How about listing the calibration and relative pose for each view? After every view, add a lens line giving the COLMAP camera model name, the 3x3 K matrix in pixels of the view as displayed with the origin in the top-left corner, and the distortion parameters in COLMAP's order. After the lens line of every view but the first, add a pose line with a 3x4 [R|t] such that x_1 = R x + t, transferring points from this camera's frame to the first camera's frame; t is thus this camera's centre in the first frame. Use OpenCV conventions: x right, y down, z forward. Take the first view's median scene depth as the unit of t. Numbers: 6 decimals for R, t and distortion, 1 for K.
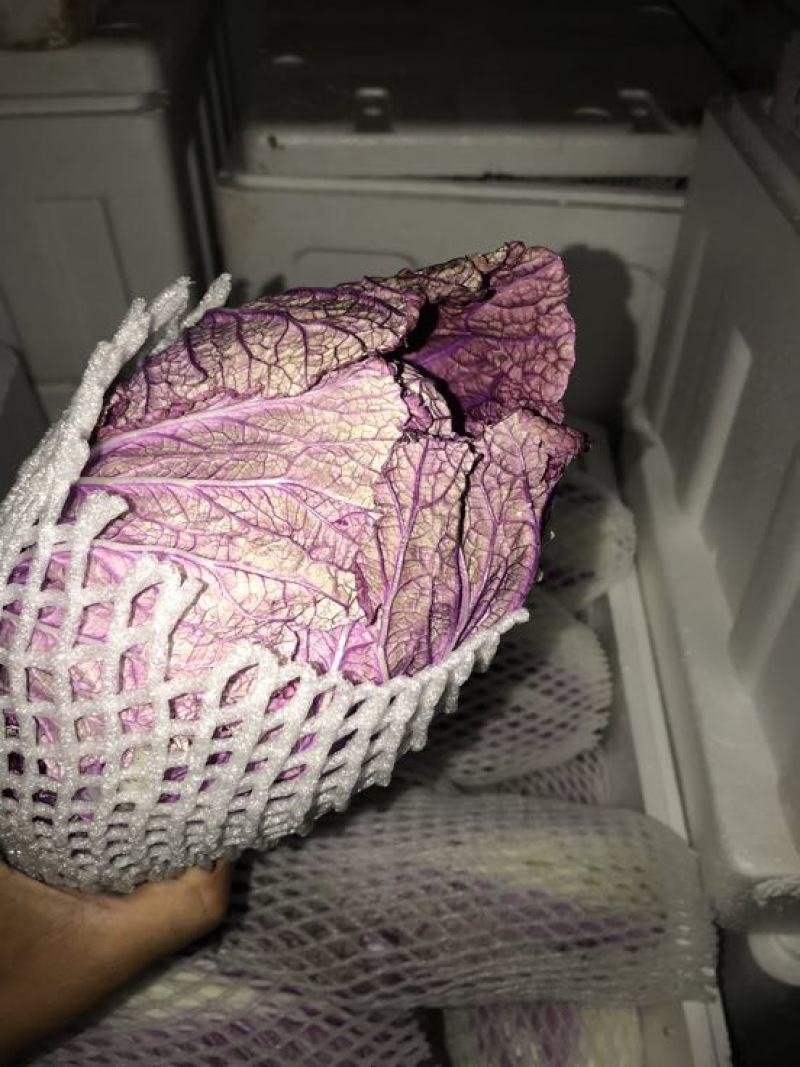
lens RADIAL K [[871.4, 0, 400.0], [0, 871.4, 533.5], [0, 0, 1]] dist [-0.005742, -0.007069]
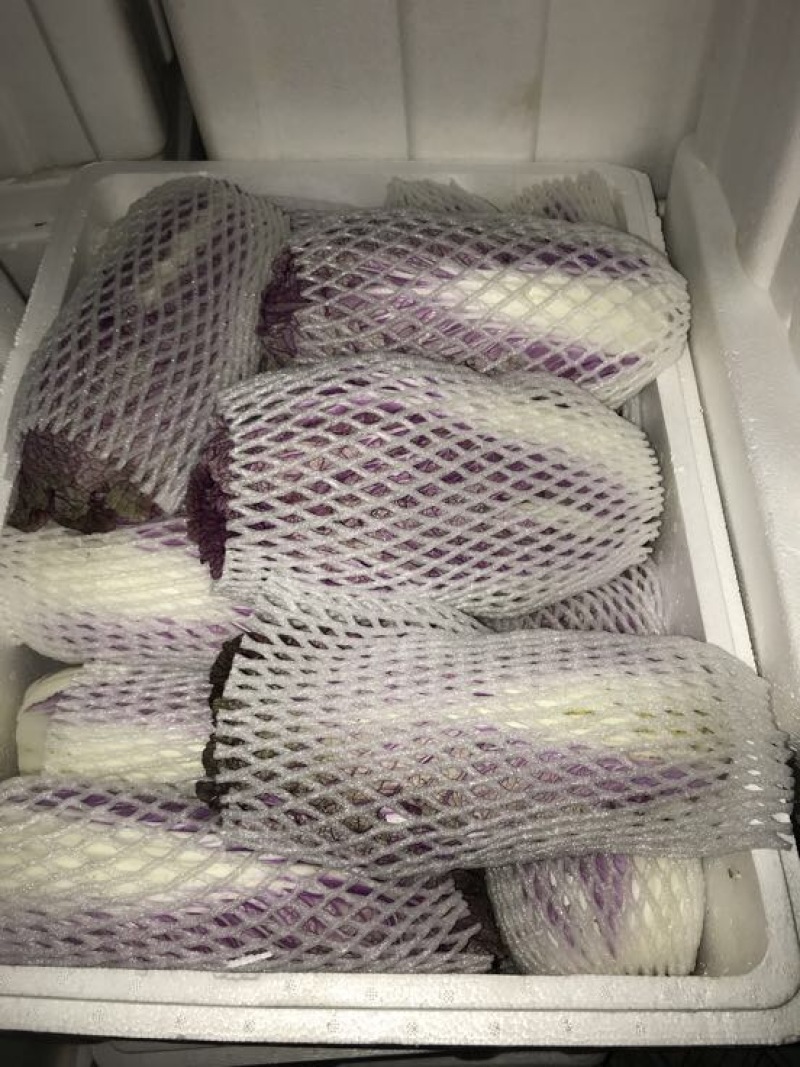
lens RADIAL K [[861.1, 0, 404.7], [0, 861.1, 532.8], [0, 0, 1]] dist [-0.004179, -0.009846]
pose [[0.995909, -0.072345, -0.054136, 0.046260], [0.083065, 0.968827, 0.233396, -0.003742], [0.035563, -0.236938, 0.970874, 0.217641]]
